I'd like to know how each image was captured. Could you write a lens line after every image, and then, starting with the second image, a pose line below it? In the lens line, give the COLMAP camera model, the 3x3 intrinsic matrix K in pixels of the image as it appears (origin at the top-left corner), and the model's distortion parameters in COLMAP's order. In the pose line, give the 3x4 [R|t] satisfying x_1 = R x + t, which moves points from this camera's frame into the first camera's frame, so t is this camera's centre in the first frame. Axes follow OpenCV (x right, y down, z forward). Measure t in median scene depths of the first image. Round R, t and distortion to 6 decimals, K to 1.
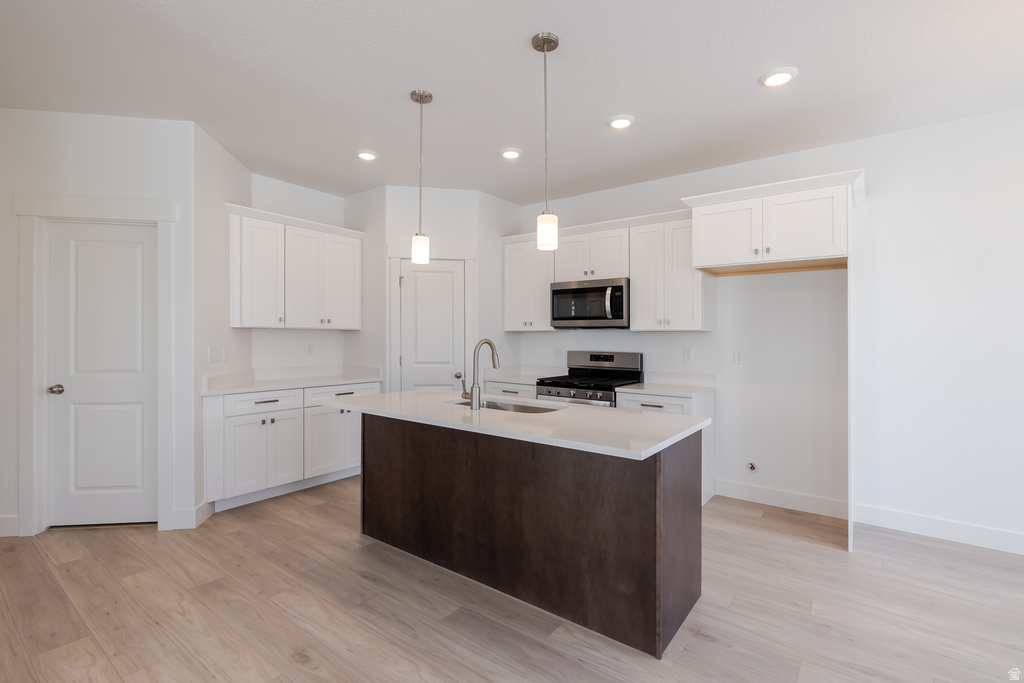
lens RADIAL K [[476.1, 0, 513.3], [0, 476.1, 334.6], [0, 0, 1]] dist [-0.001918, 0.000317]
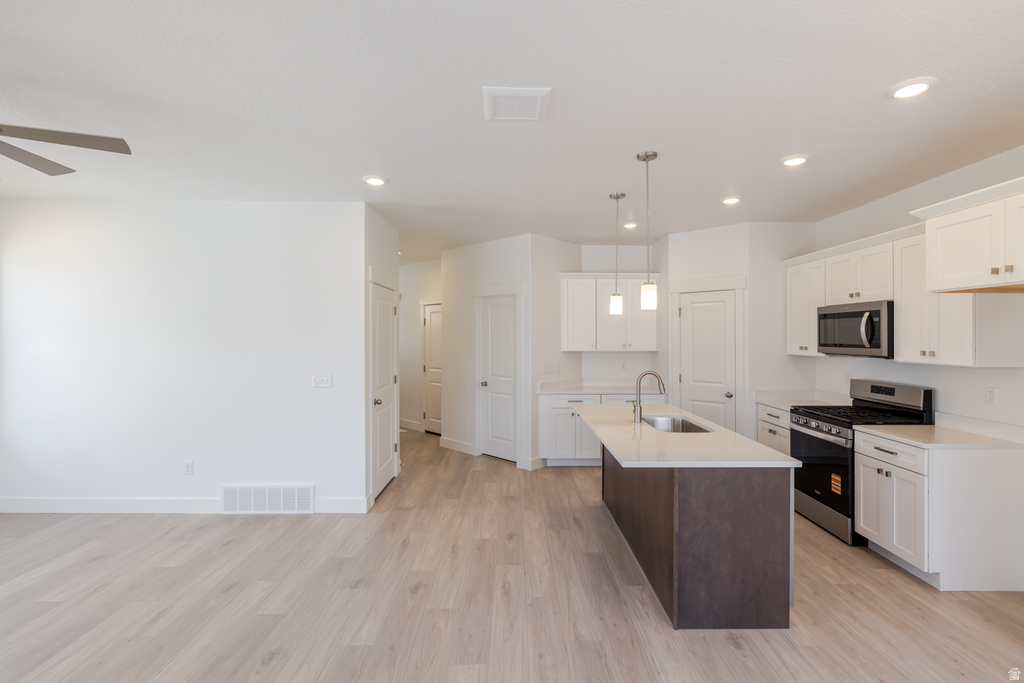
lens RADIAL K [[476.1, 0, 513.3], [0, 476.1, 334.6], [0, 0, 1]] dist [-0.001918, 0.000317]
pose [[0.602968, -0.009082, -0.797713, 0.620662], [0.009033, 0.999949, -0.004556, -0.071702], [0.797714, -0.004458, 0.603019, -0.079056]]
